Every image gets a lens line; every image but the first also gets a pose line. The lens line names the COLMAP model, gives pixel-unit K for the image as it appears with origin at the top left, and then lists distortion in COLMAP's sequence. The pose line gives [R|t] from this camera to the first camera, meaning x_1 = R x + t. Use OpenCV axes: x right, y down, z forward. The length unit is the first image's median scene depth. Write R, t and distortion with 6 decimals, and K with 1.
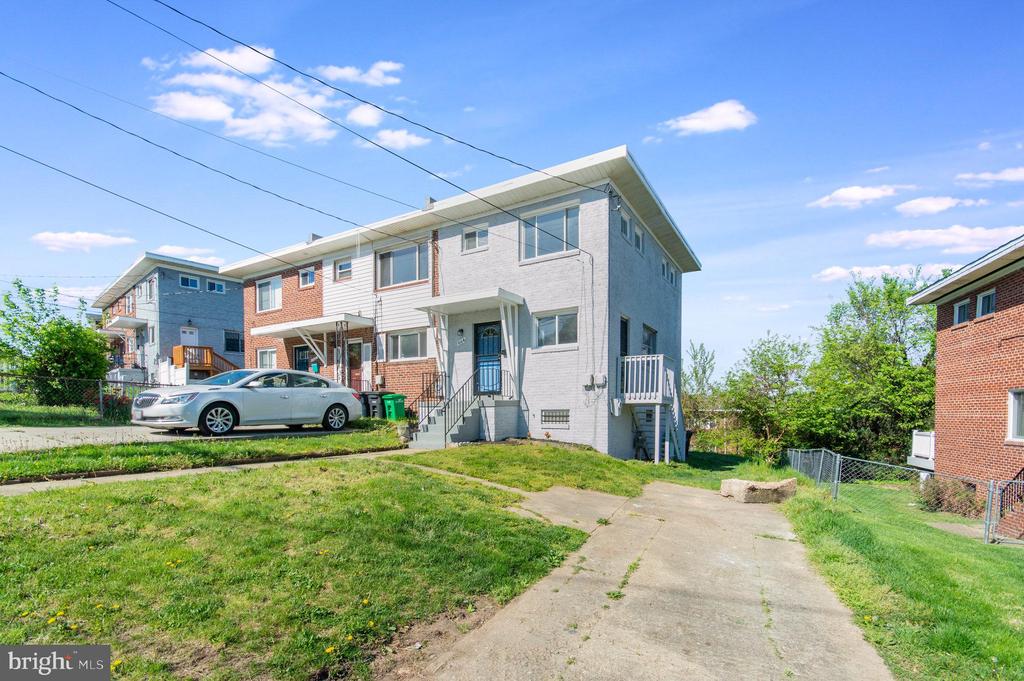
lens RADIAL K [[452.1, 0, 510.8], [0, 452.1, 324.6], [0, 0, 1]] dist [0.028042, -0.011094]
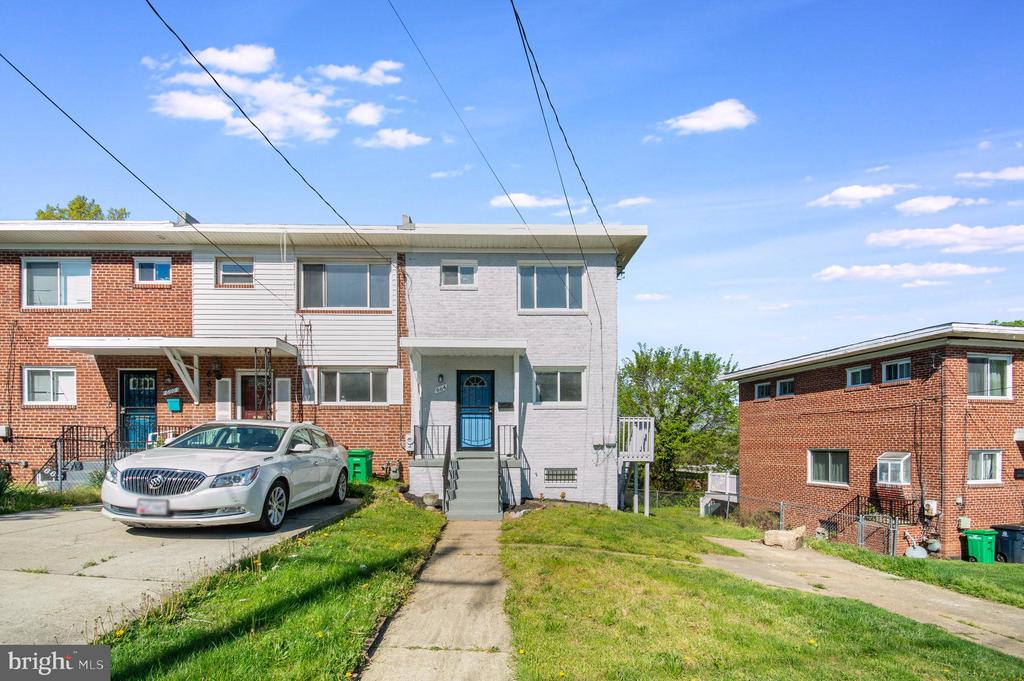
lens RADIAL K [[457.2, 0, 512.0], [0, 457.2, 355.7], [0, 0, 1]] dist [0.016084, -0.011412]
pose [[0.855481, 0.102991, 0.507490, -0.428549], [-0.101152, 0.994379, -0.031288, -0.011940], [-0.507859, -0.024567, 0.861090, 0.160256]]
